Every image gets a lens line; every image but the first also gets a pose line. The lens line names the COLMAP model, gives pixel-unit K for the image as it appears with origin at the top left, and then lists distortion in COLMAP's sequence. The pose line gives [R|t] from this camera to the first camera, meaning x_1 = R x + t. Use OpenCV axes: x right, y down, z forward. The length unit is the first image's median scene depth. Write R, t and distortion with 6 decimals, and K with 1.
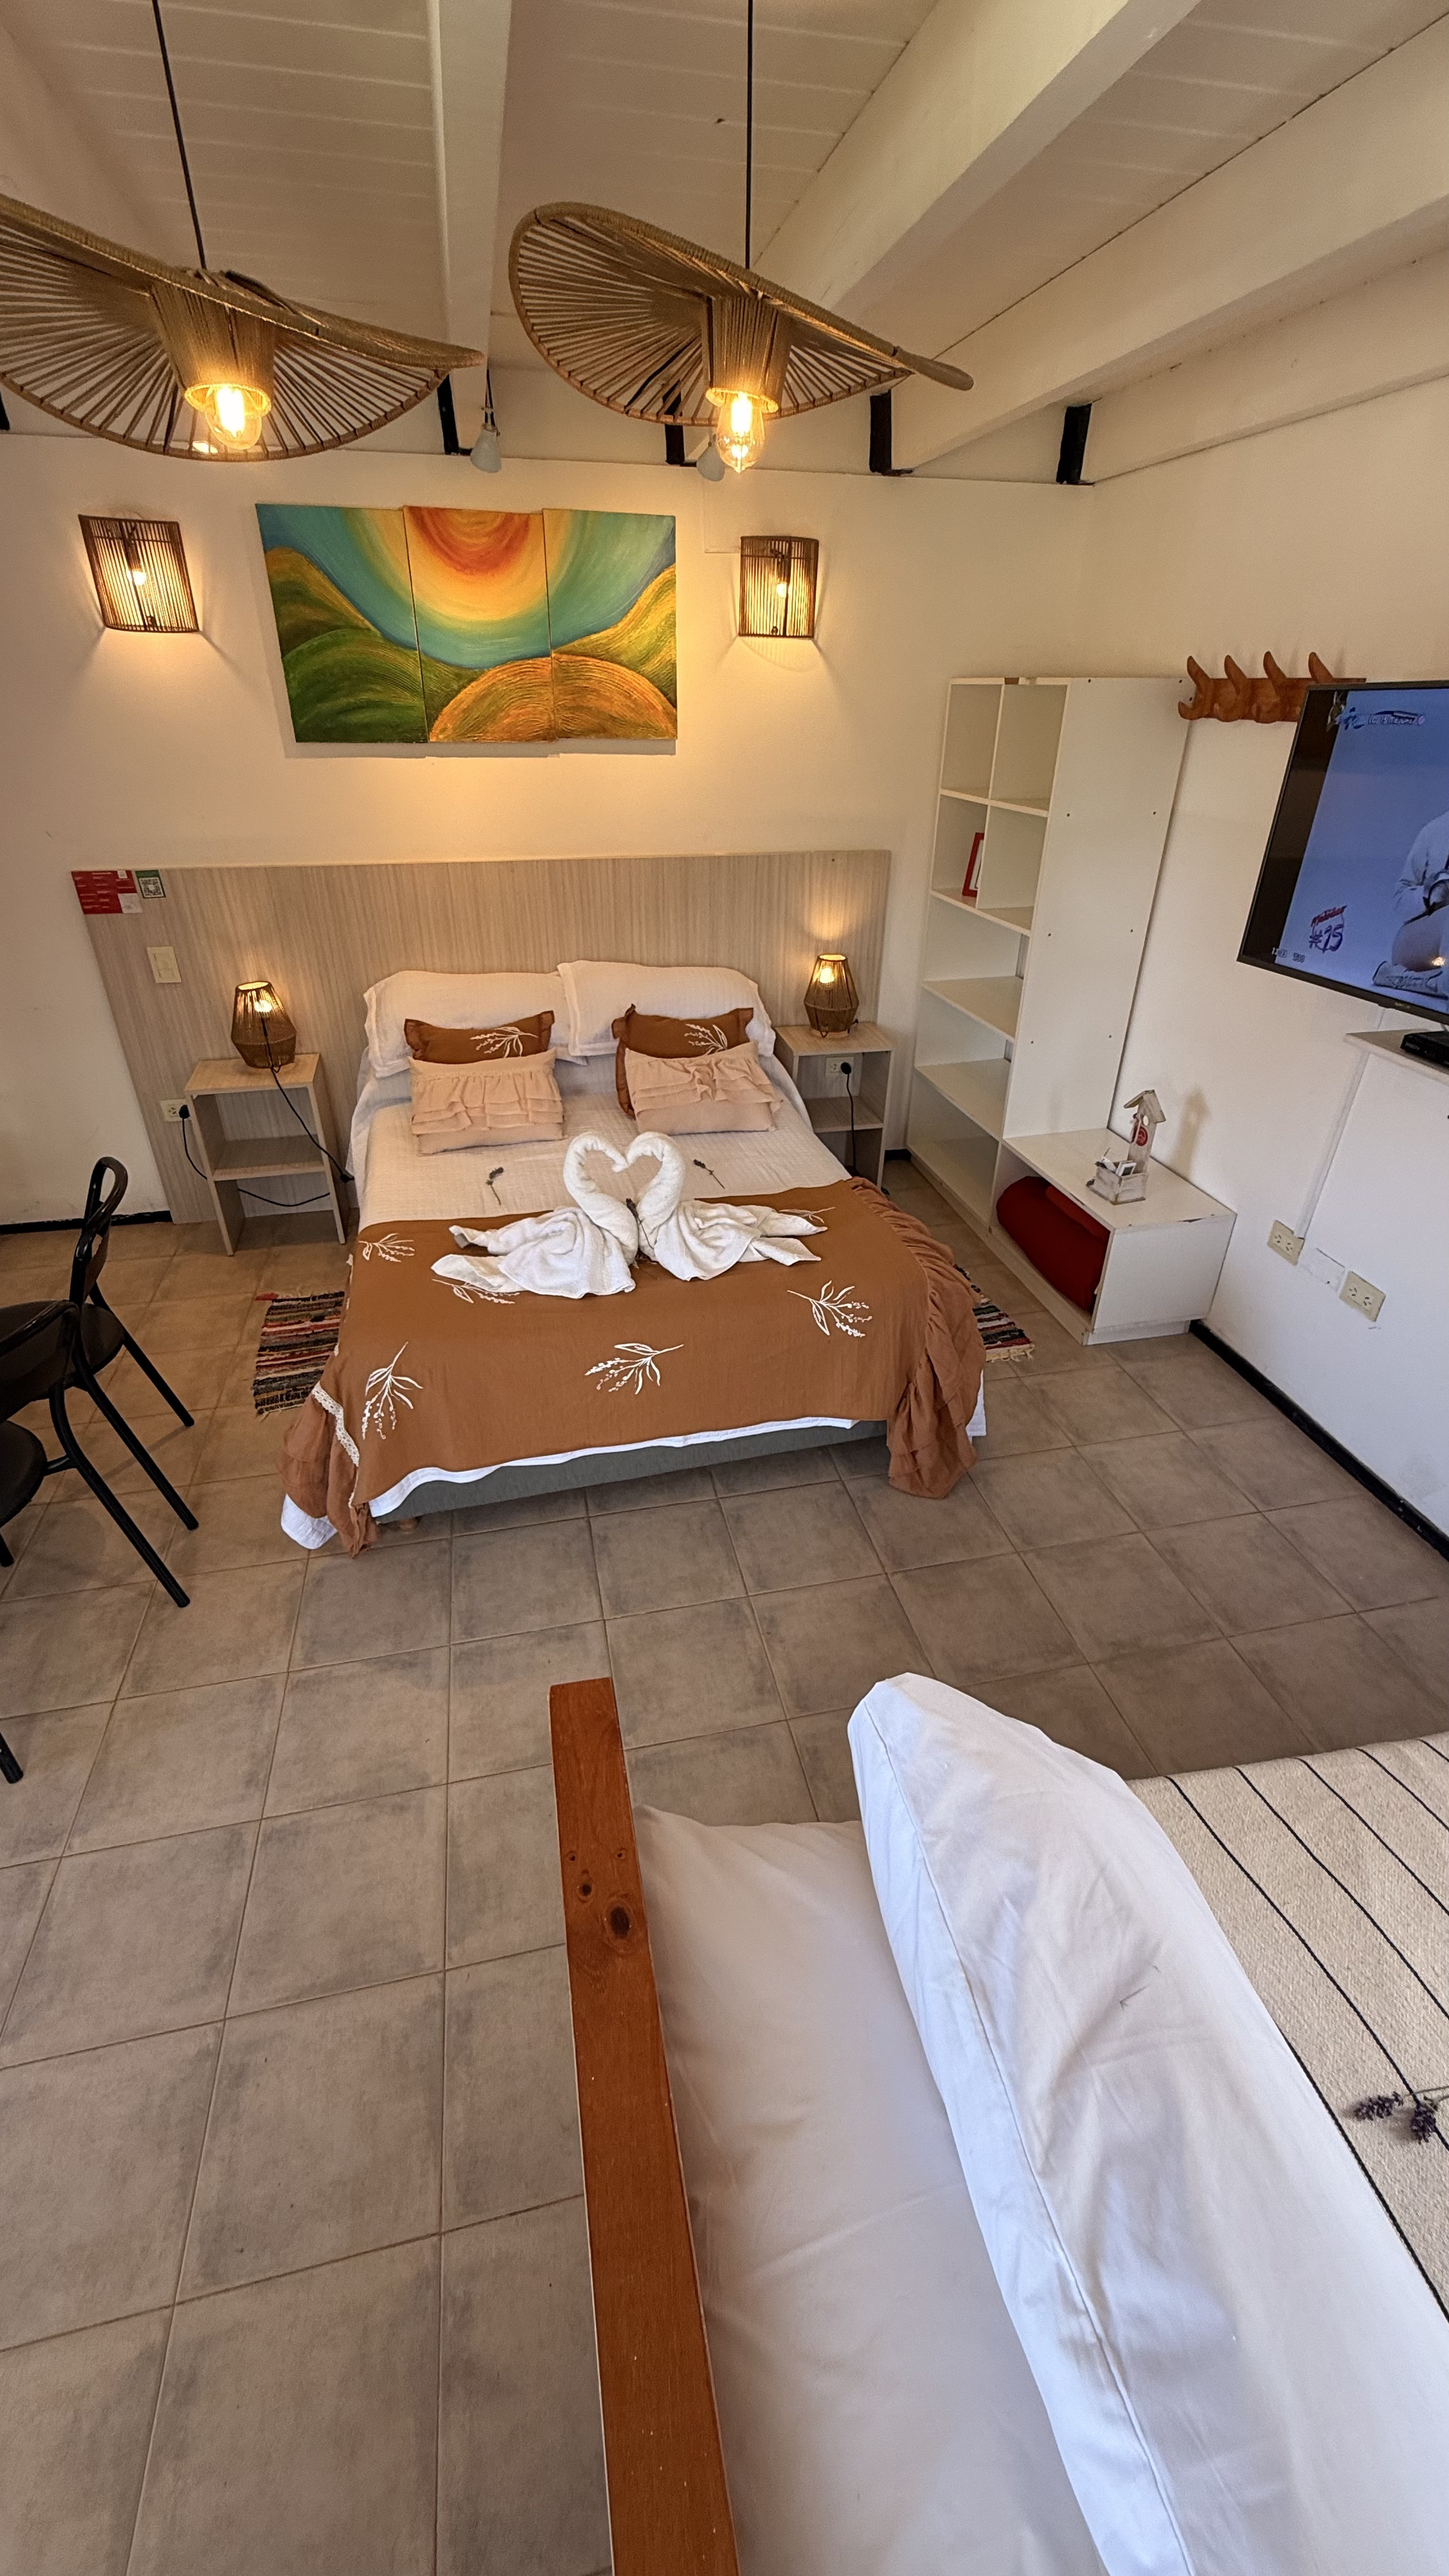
lens RADIAL K [[1012.3, 0, 724.5], [0, 1012.3, 1288.0], [0, 0, 1]] dist [-0.000250, -0.000063]
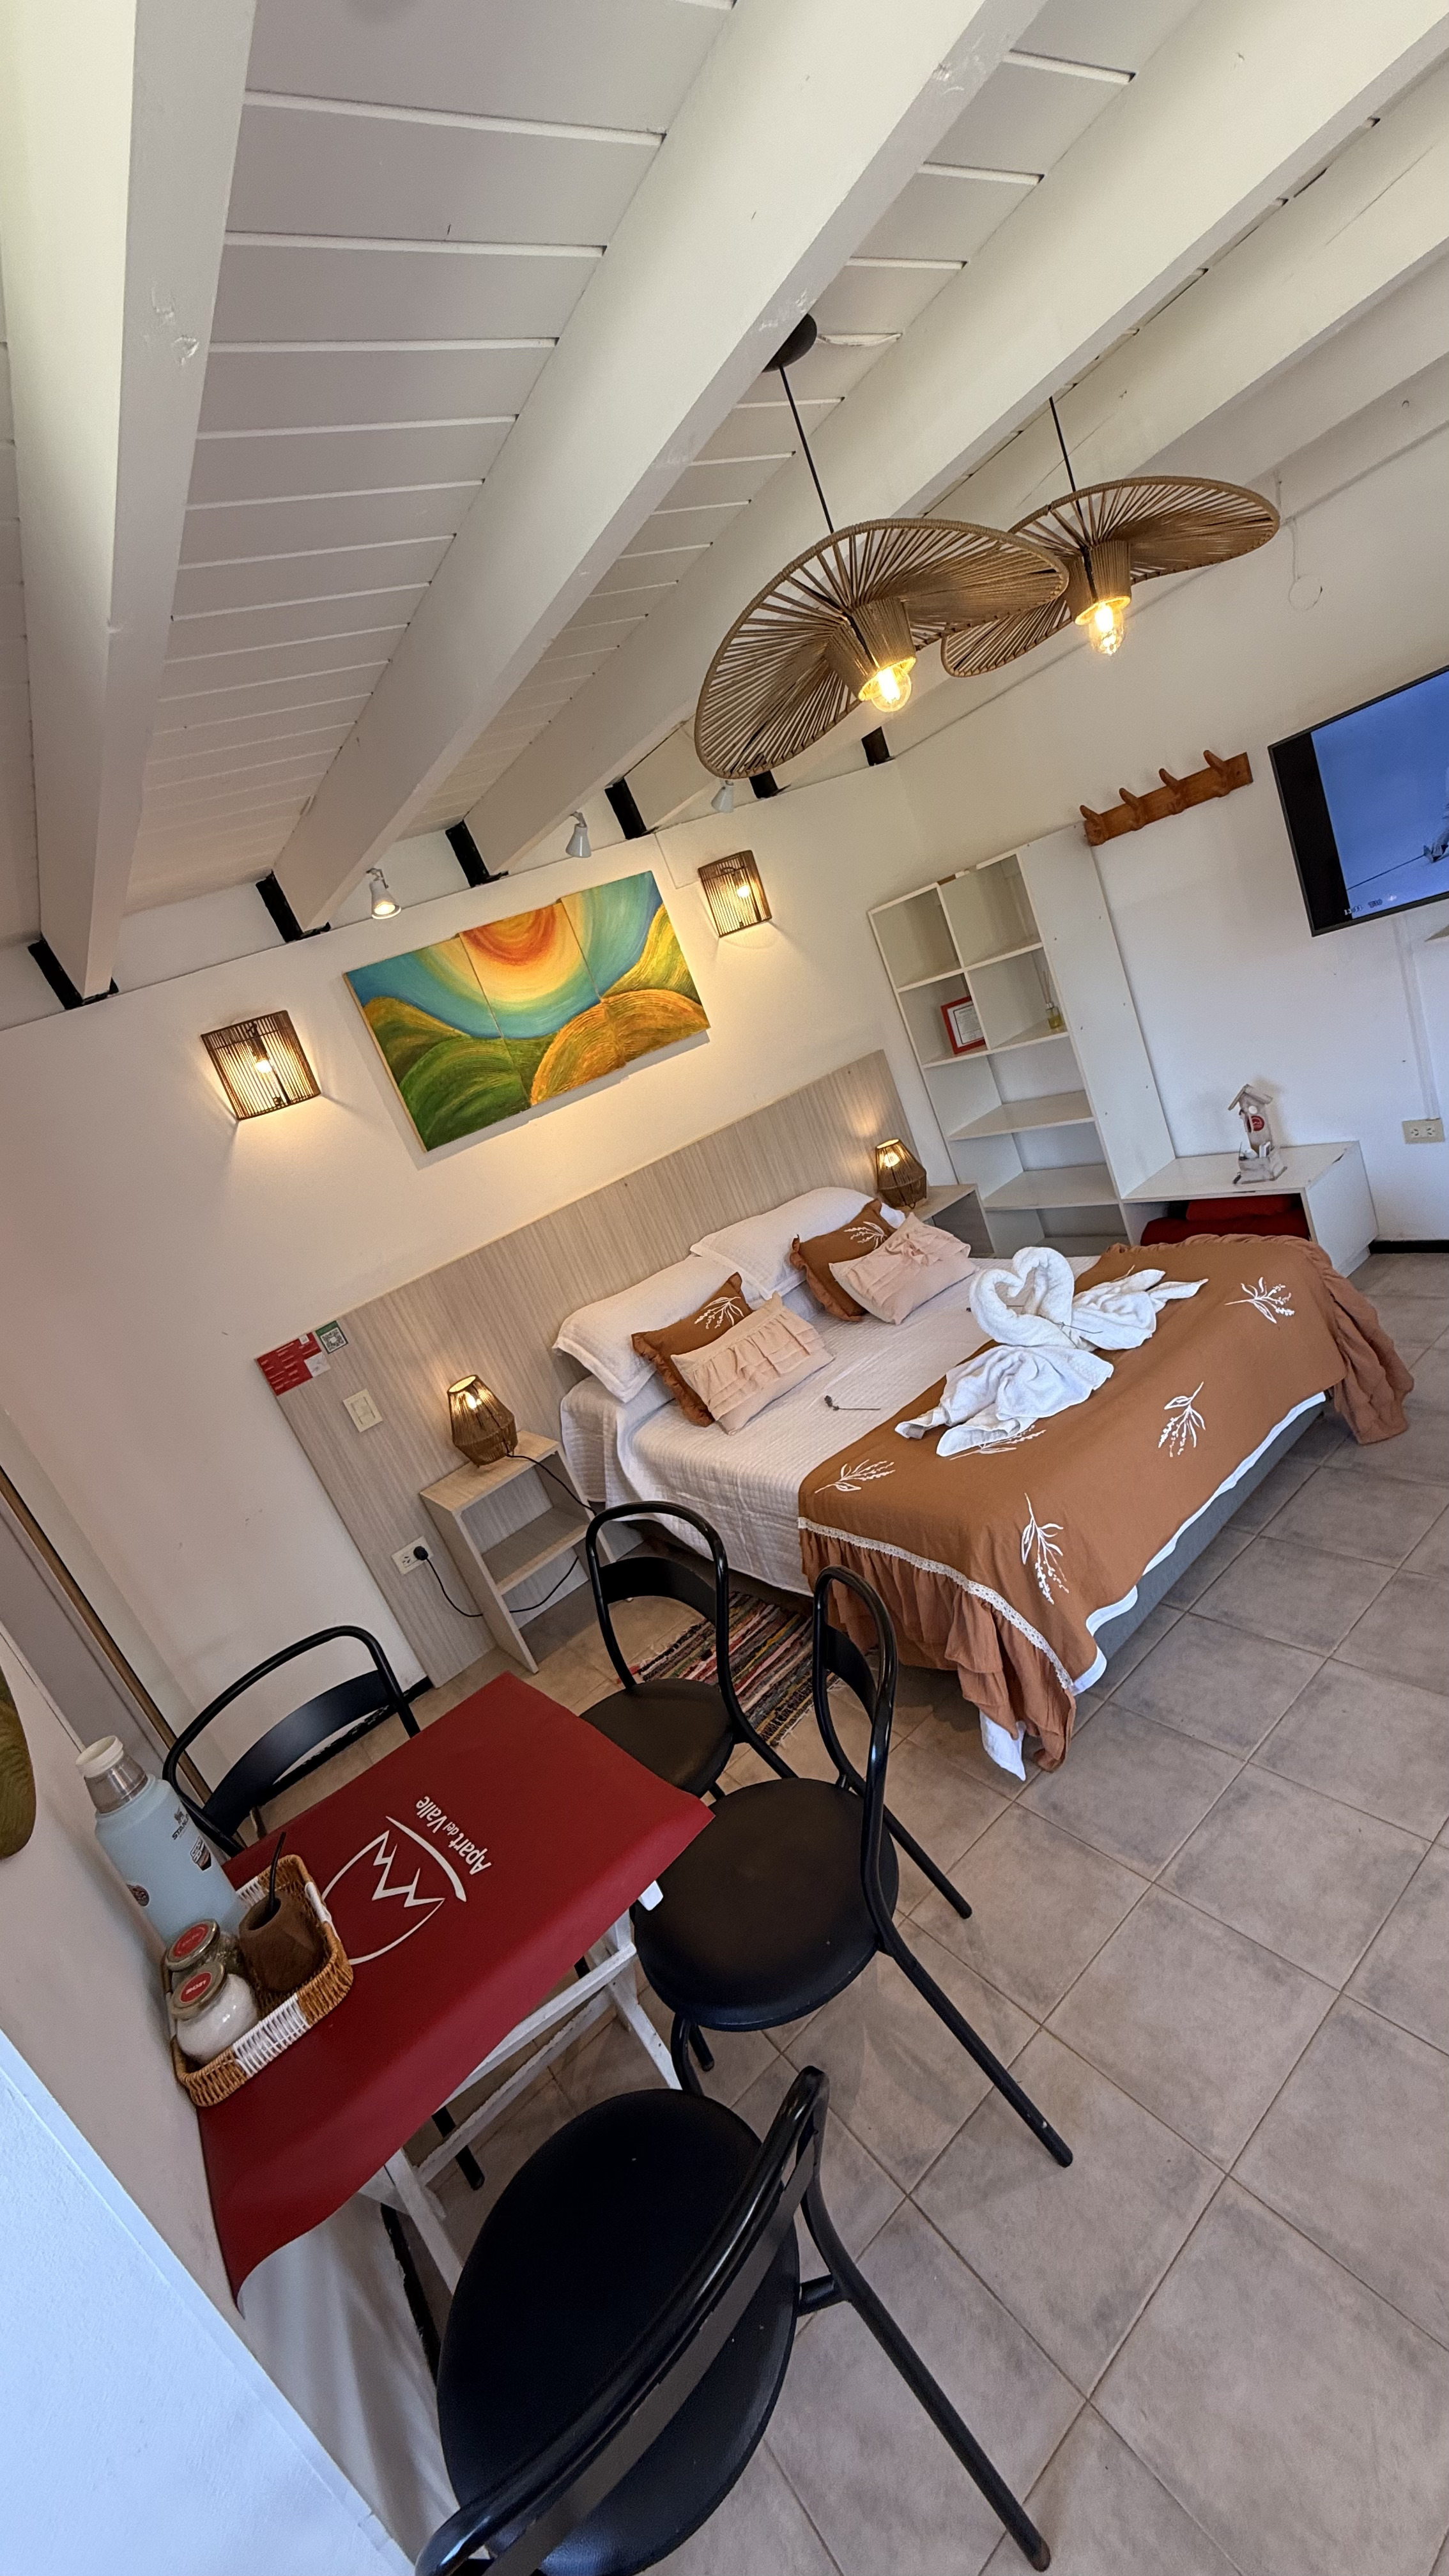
lens RADIAL K [[1023.5, 0, 724.5], [0, 1023.5, 1288.0], [0, 0, 1]] dist [0.000682, 0.000213]
pose [[0.854802, -0.438673, 0.277272, -0.514472], [0.504107, 0.828783, -0.242890, -0.012023], [-0.123249, 0.347398, 0.929583, 0.031002]]
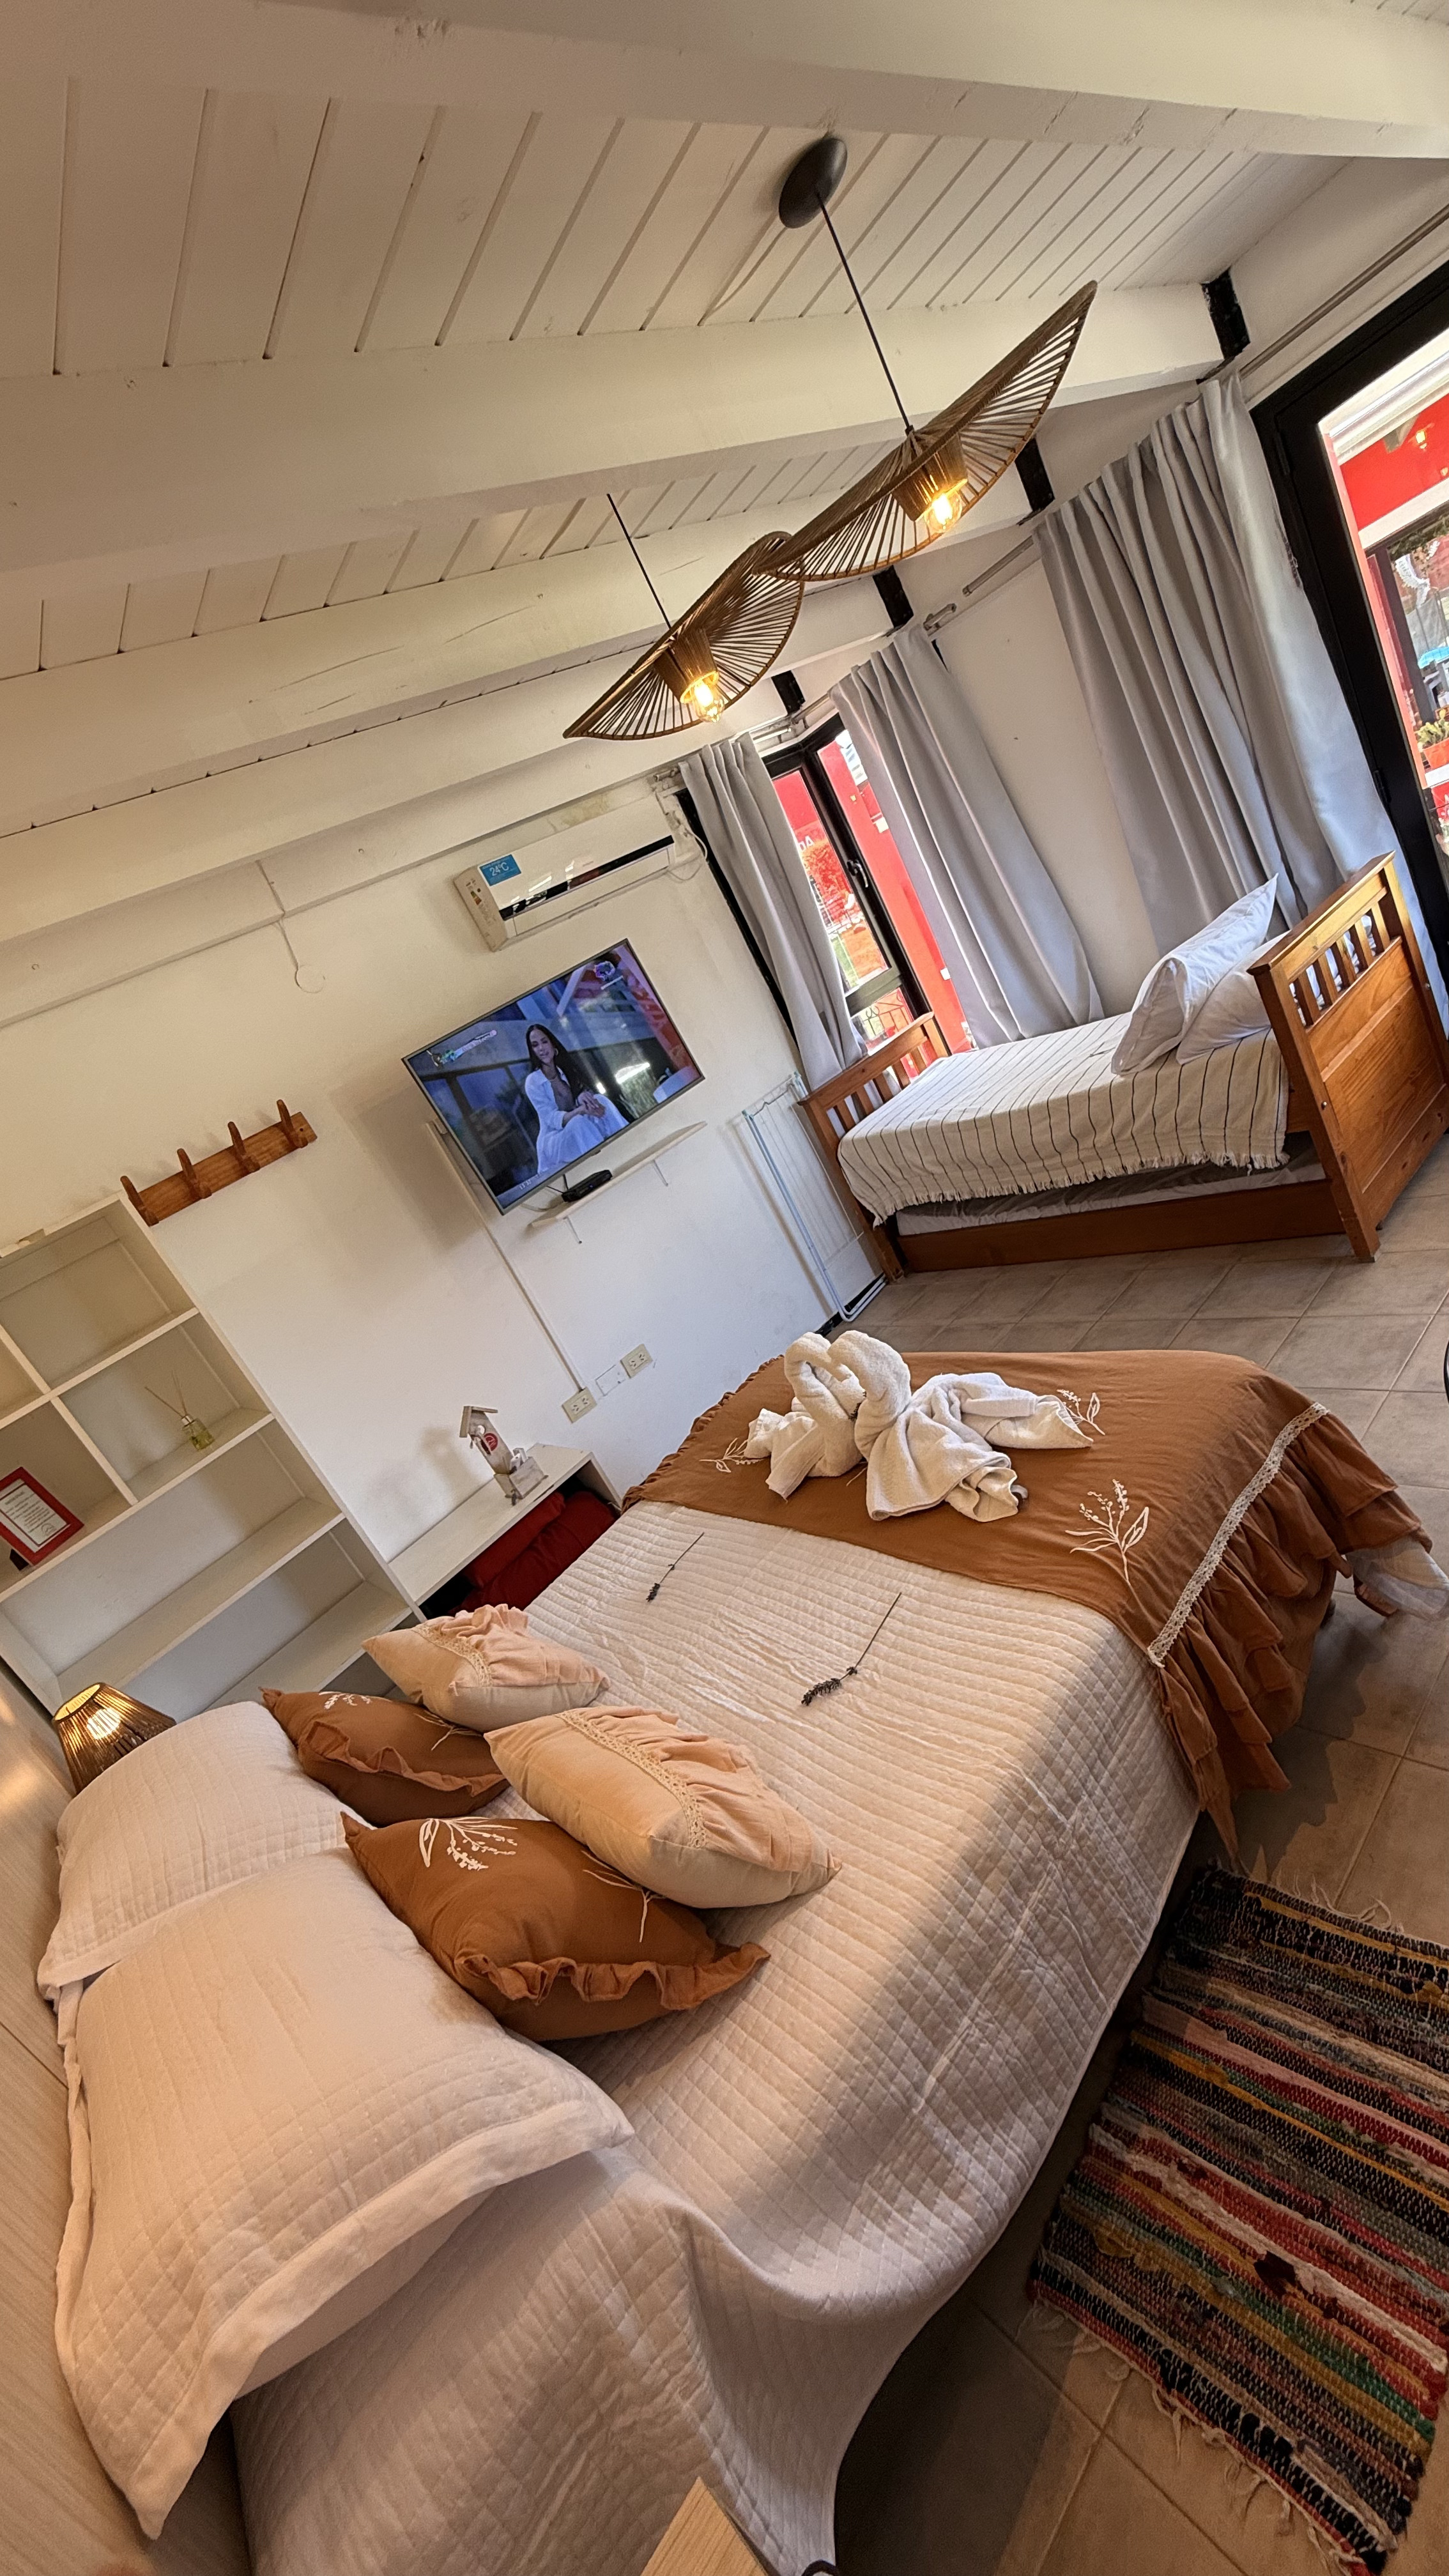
lens RADIAL K [[1027.6, 0, 729.1], [0, 1027.6, 1282.1], [0, 0, 1]] dist [-0.001018, 0.000622]
pose [[-0.422125, -0.066023, 0.904130, -0.647799], [0.792355, 0.457684, 0.403360, -0.446080], [-0.440437, 0.886660, -0.140886, 0.850913]]
